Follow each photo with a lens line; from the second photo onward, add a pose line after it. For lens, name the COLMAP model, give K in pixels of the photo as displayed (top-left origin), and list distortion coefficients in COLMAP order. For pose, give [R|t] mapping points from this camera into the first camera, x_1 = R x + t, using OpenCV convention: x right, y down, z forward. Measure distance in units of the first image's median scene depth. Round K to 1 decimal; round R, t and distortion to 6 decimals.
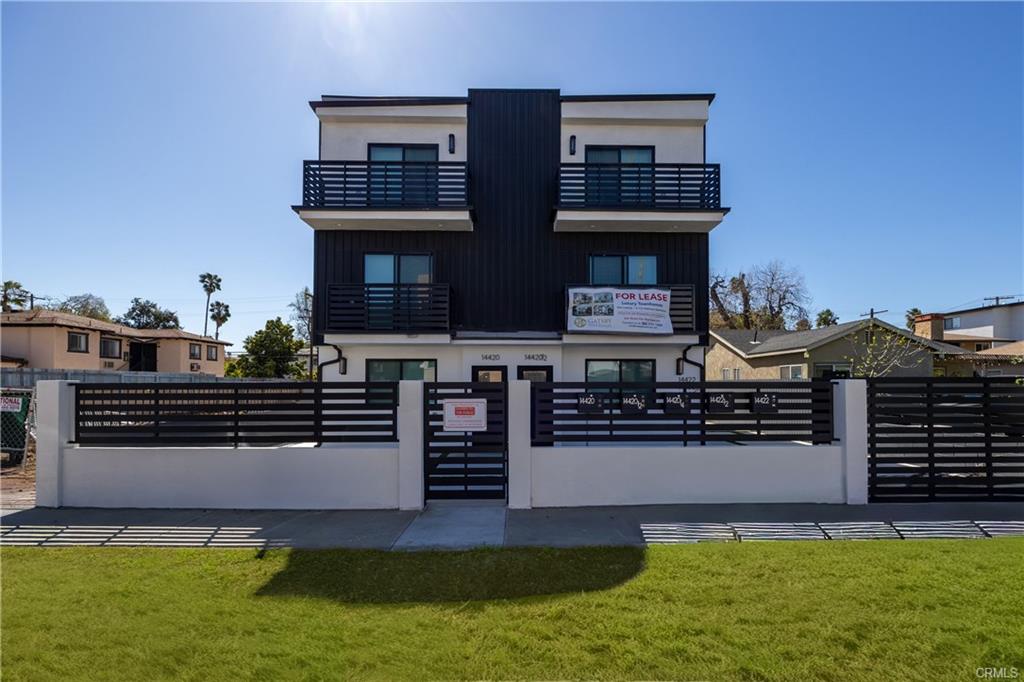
lens RADIAL K [[396.1, 0, 513.2], [0, 396.1, 385.8], [0, 0, 1]] dist [0.000384, 0.000043]
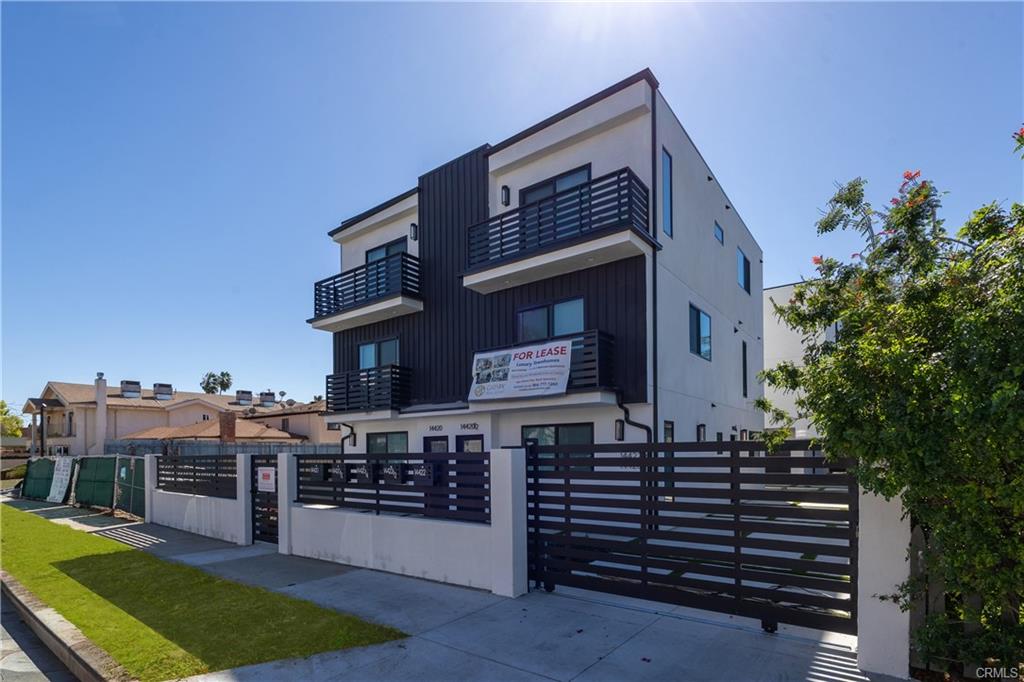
lens RADIAL K [[514.8, 0, 474.6], [0, 514.8, 446.0], [0, 0, 1]] dist [-0.000249, 0.000058]
pose [[0.772327, -0.015492, -0.635036, 0.872176], [0.007406, 0.999854, -0.015384, -0.005200], [0.635182, 0.007179, 0.772329, 0.031548]]
